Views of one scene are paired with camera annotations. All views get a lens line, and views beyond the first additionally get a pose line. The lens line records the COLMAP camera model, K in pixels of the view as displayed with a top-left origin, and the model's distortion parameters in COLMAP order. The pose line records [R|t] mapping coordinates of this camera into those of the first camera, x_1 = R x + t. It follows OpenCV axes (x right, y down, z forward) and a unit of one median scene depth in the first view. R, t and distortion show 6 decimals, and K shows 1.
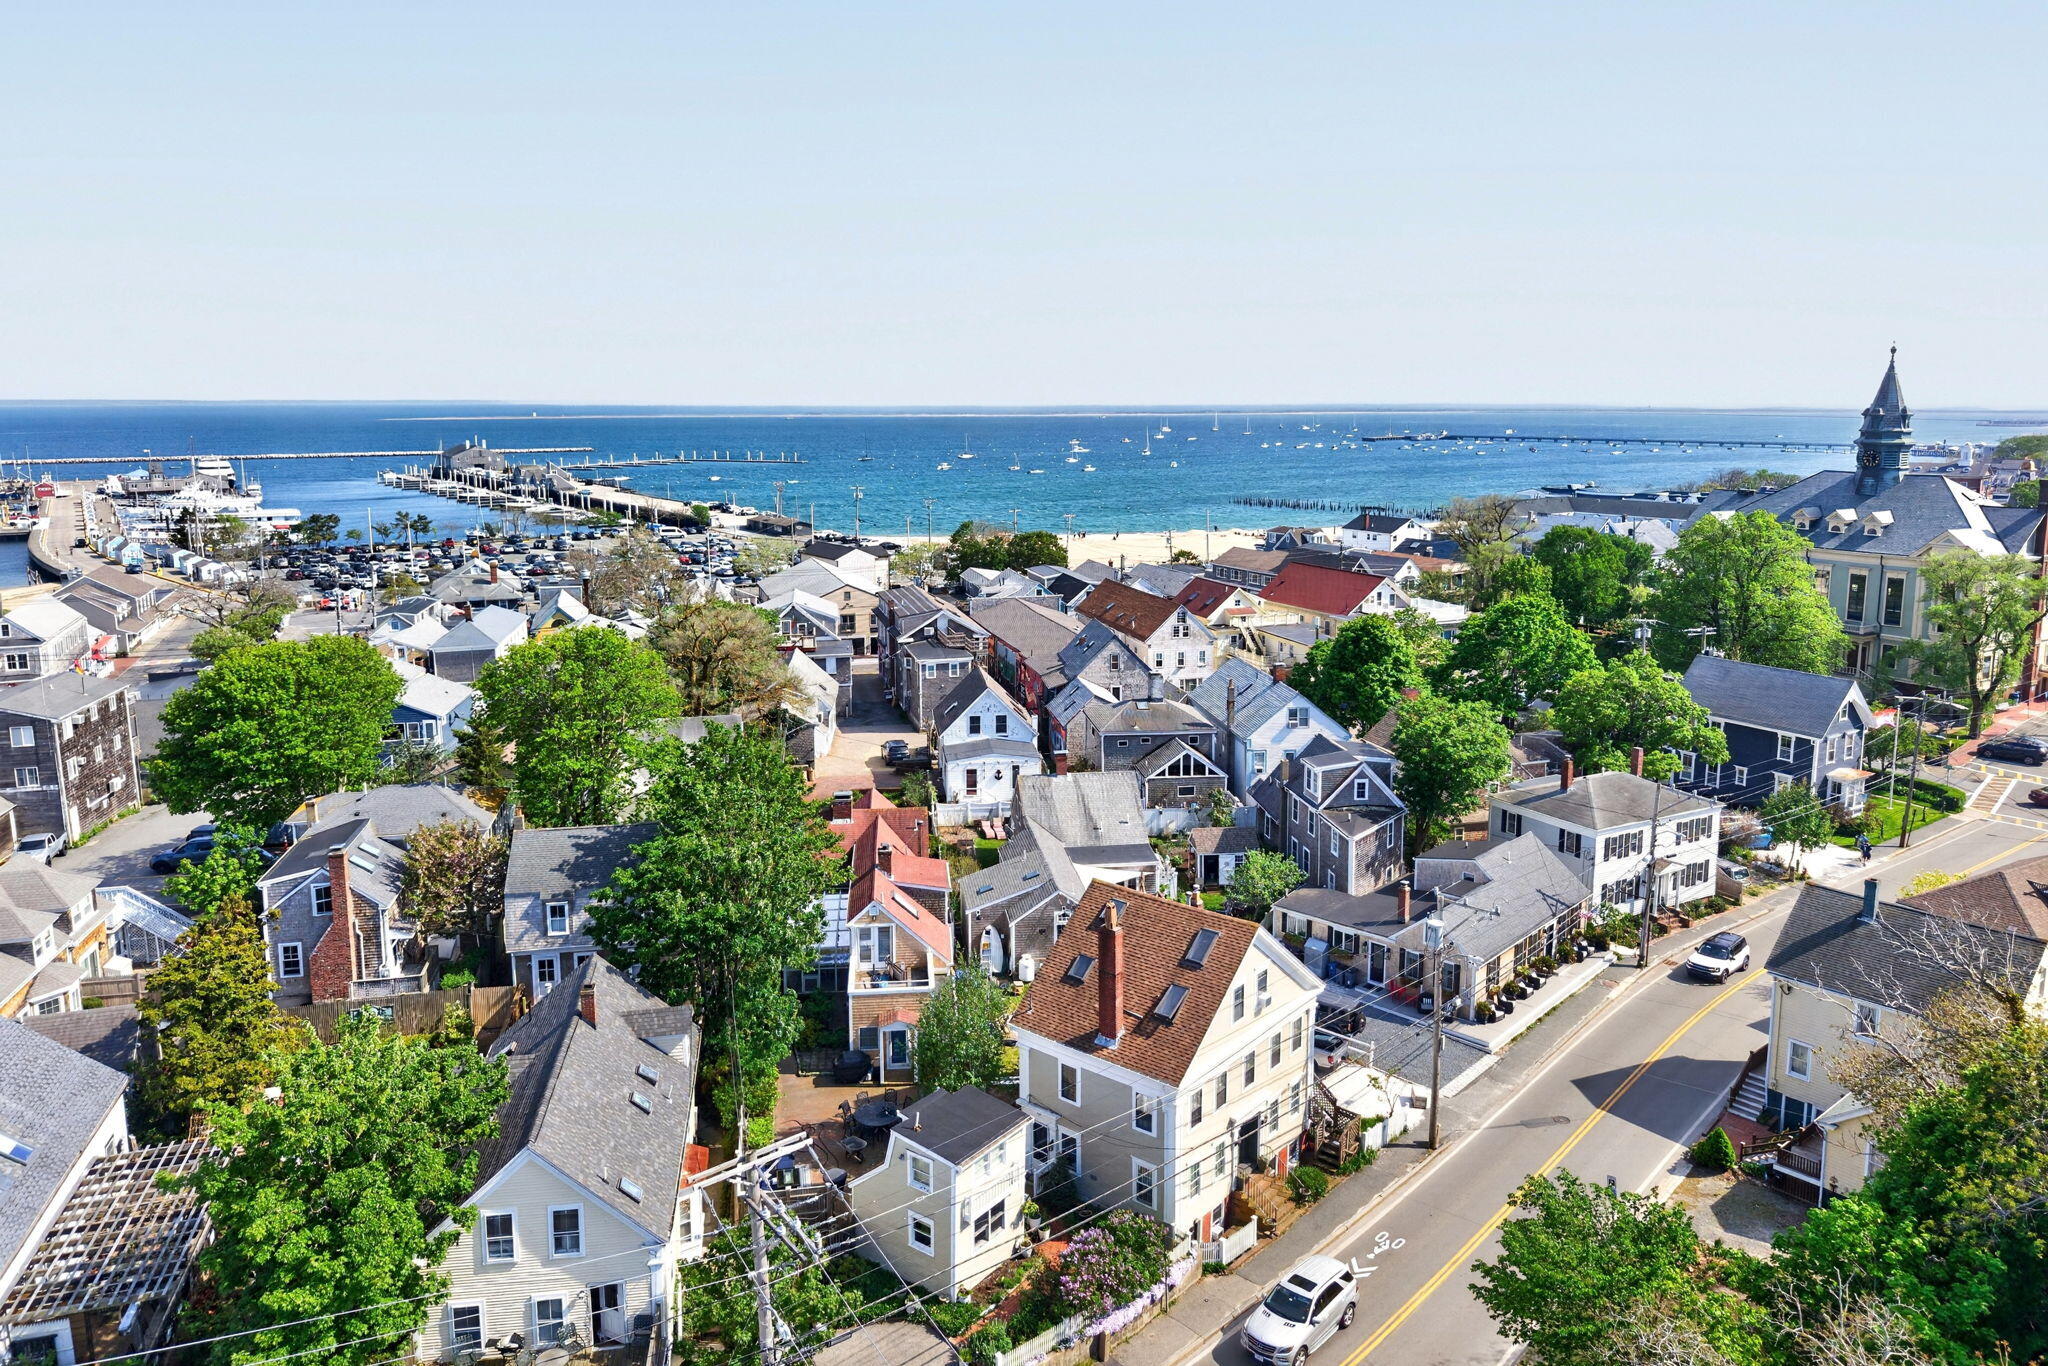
lens RADIAL K [[1360.8, 0, 1026.9], [0, 1360.8, 597.5], [0, 0, 1]] dist [0.042690, -0.041749]
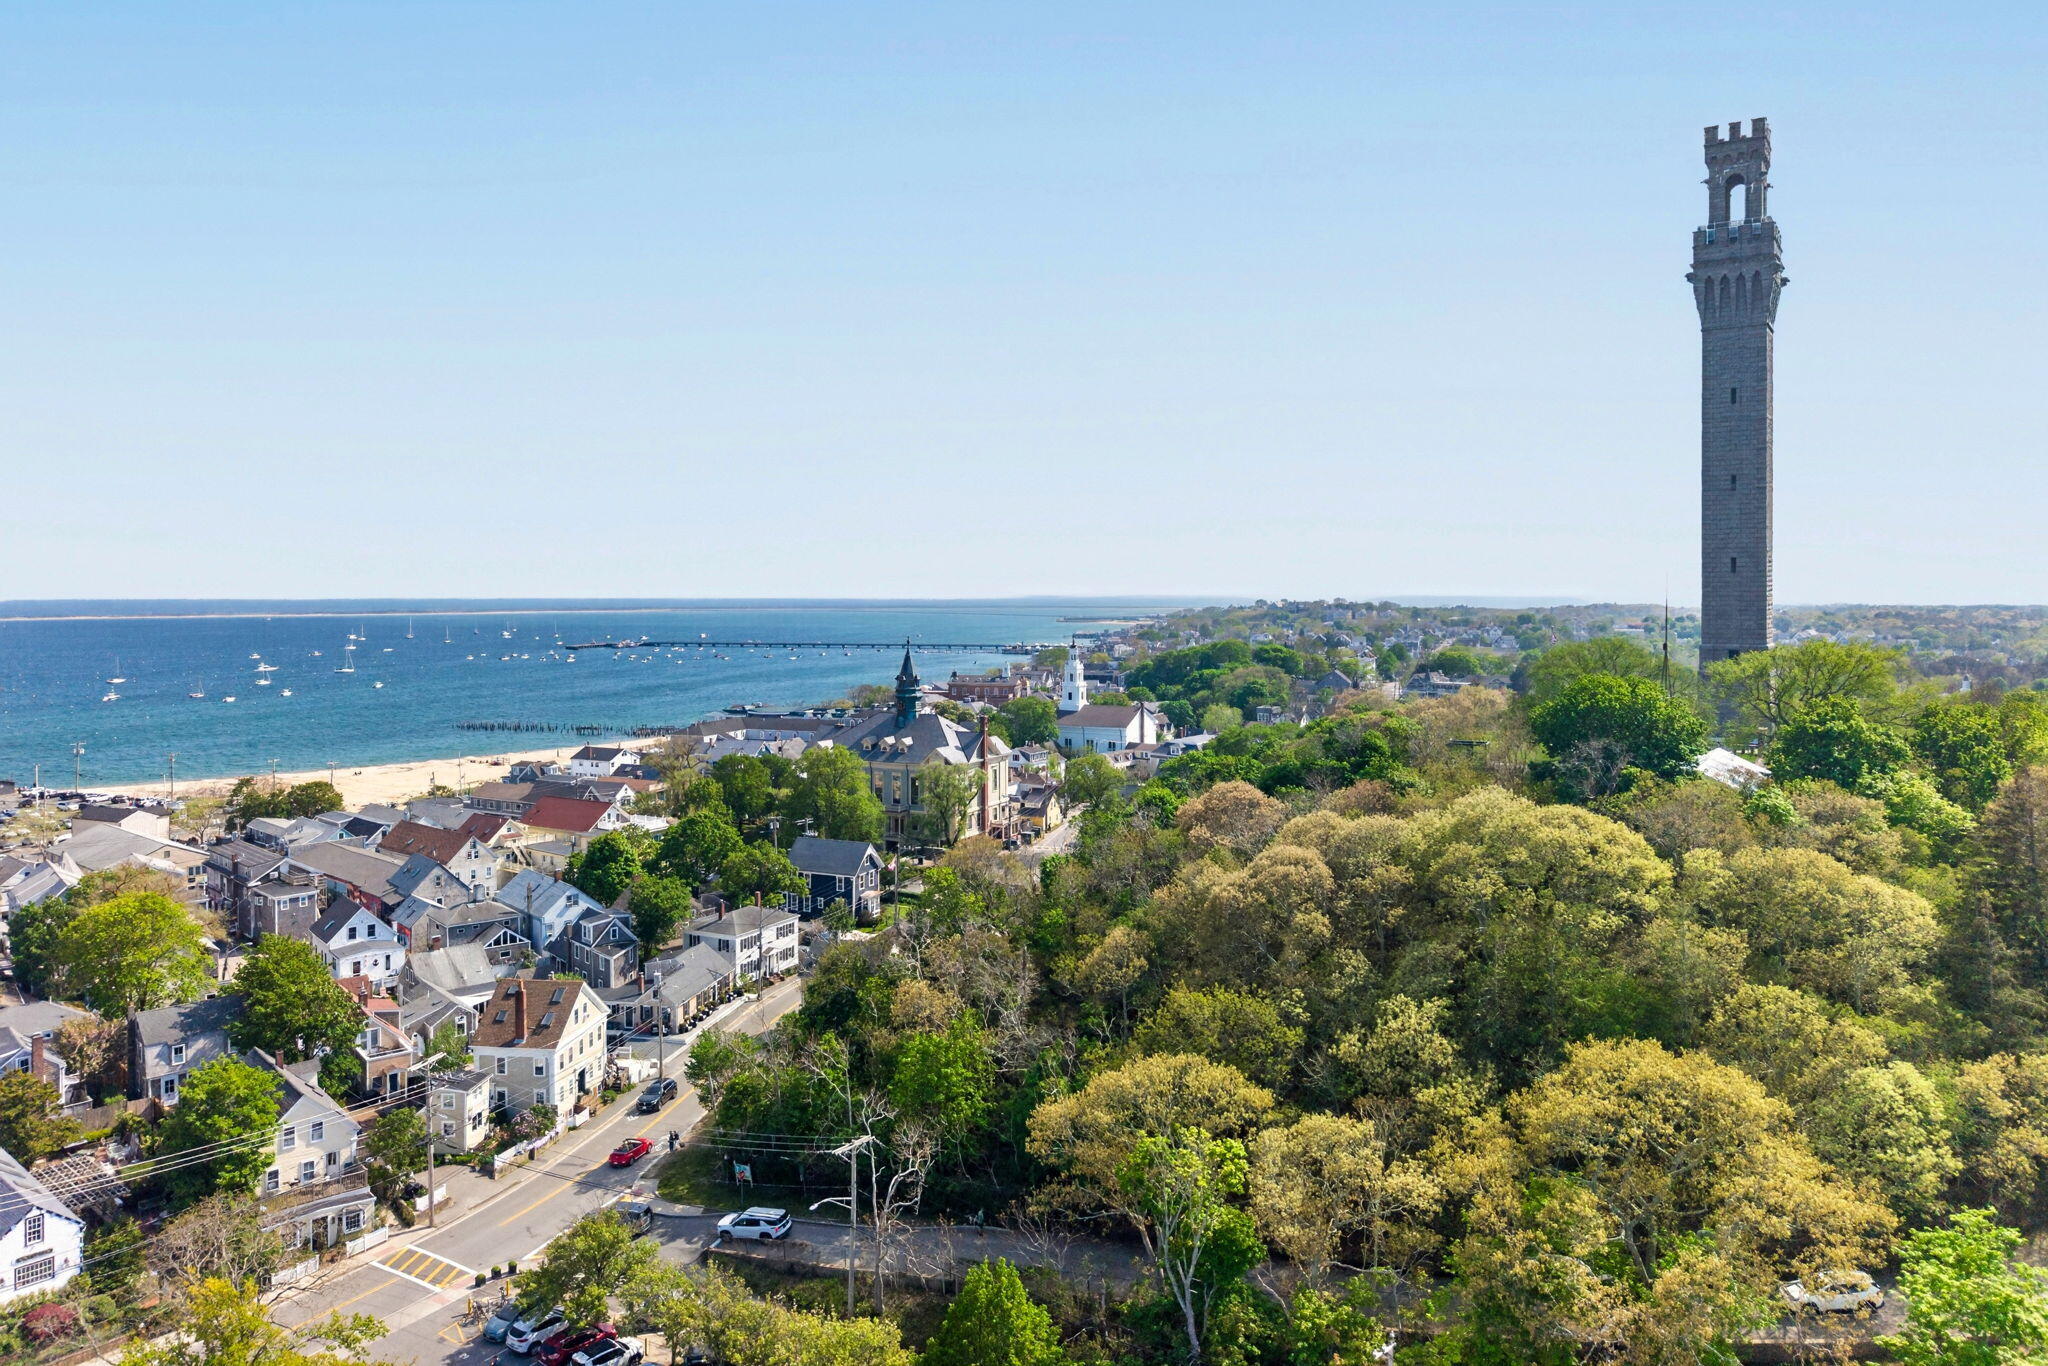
lens RADIAL K [[1376.2, 0, 995.9], [0, 1376.2, 609.5], [0, 0, 1]] dist [0.014042, -0.003398]
pose [[0.854870, -0.012647, 0.518688, -0.233218], [0.080765, 0.990760, -0.108956, -0.039888], [-0.512517, 0.135035, 0.847993, -0.763396]]
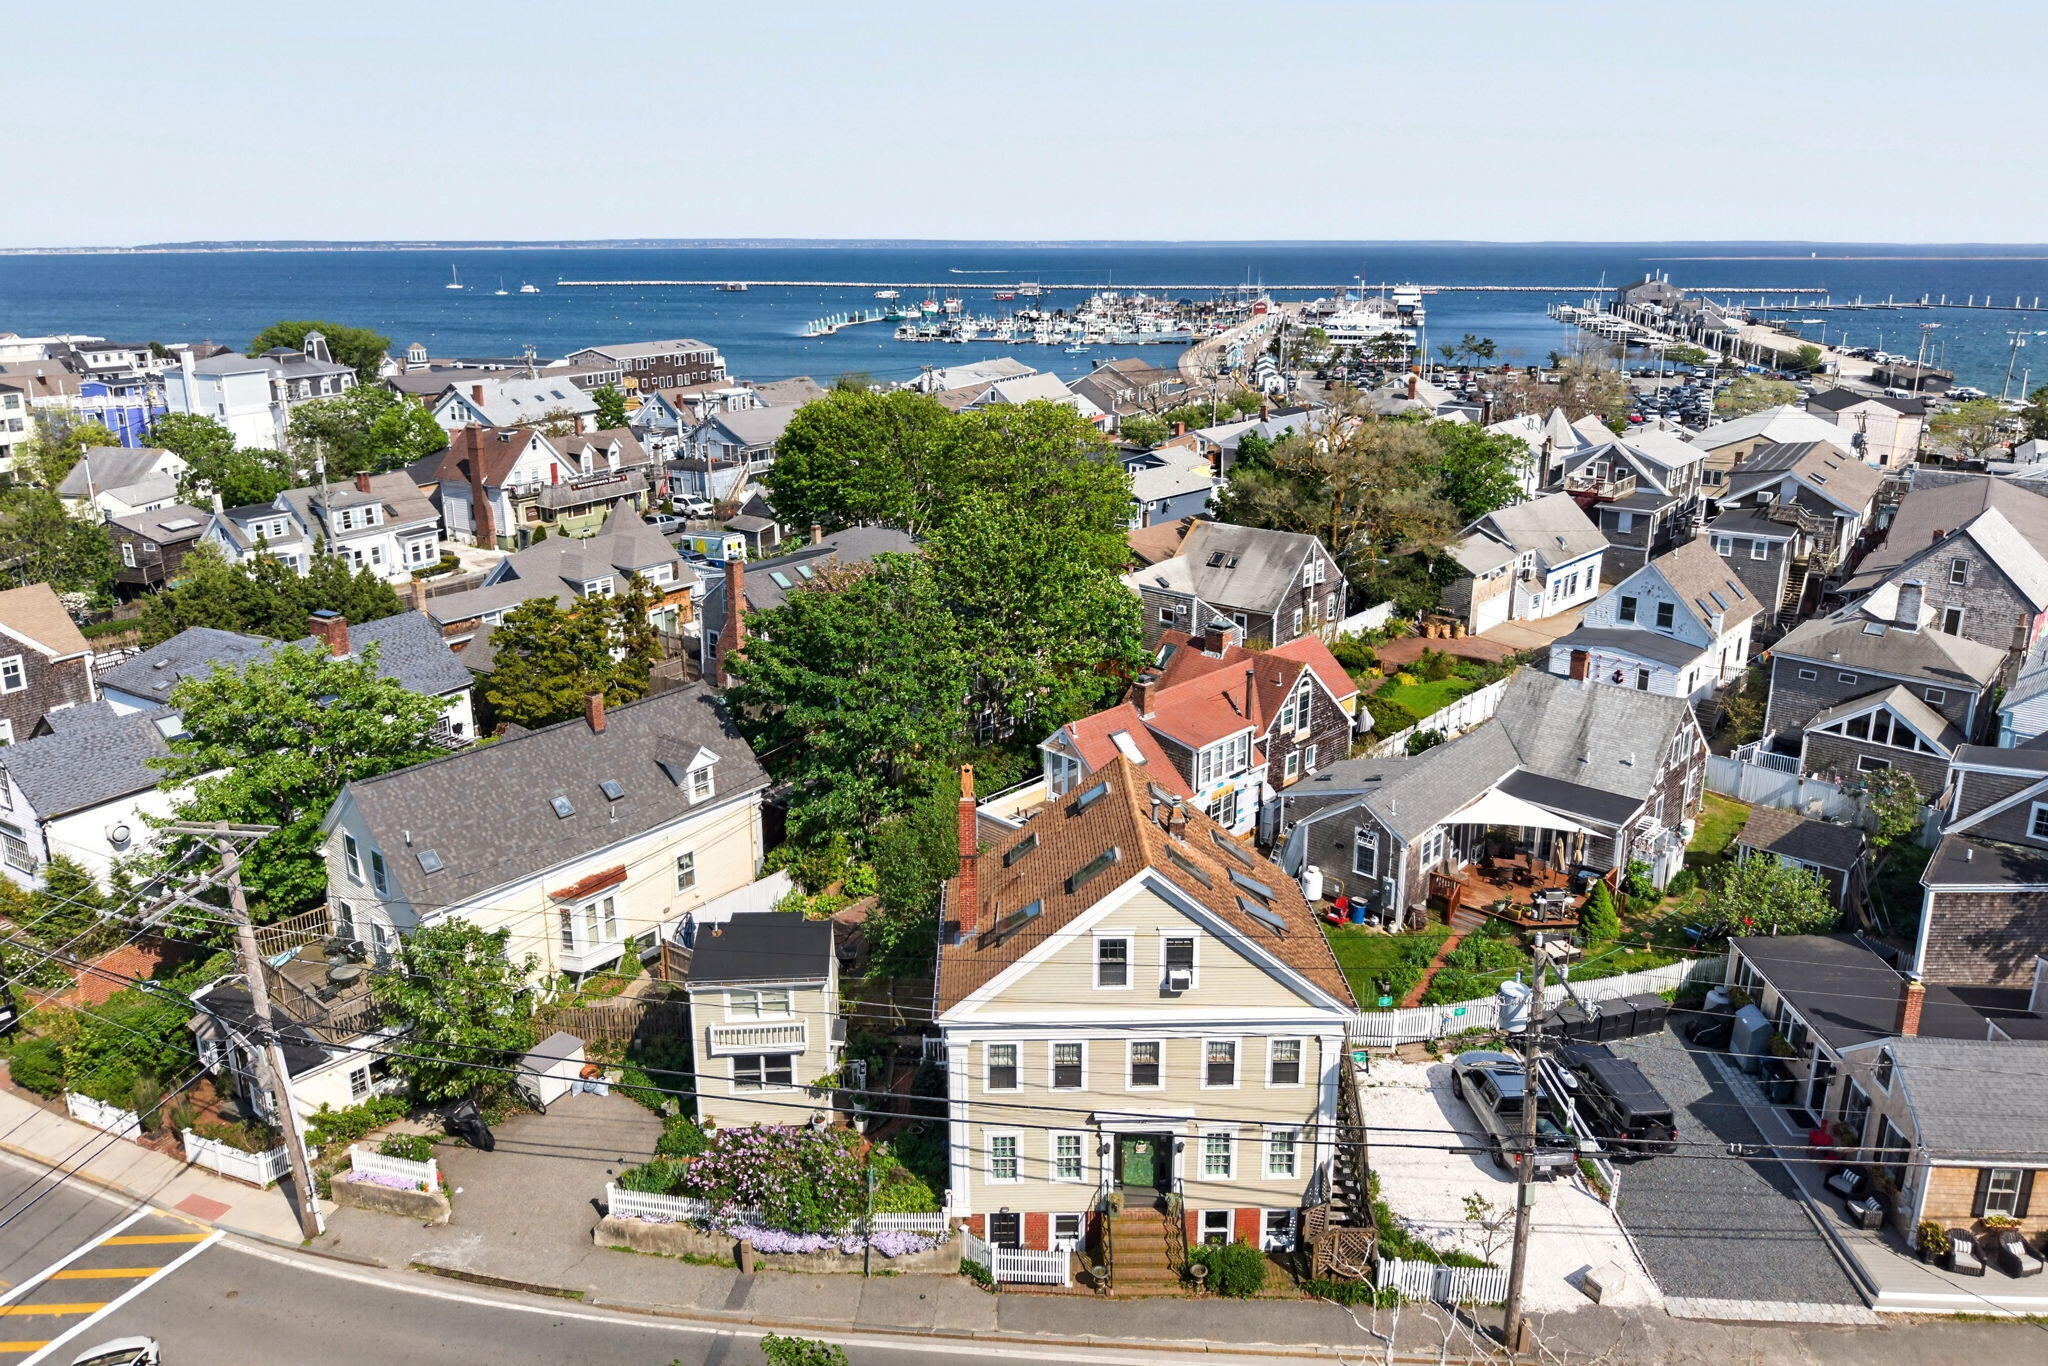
lens RADIAL K [[1385.2, 0, 1021.8], [0, 1385.2, 593.7], [0, 0, 1]] dist [0.004924, -0.002793]
pose [[0.655517, 0.188739, -0.731215, 0.317153], [-0.109739, 0.981794, 0.155040, 0.005121], [0.747164, -0.021388, 0.664295, 0.265327]]
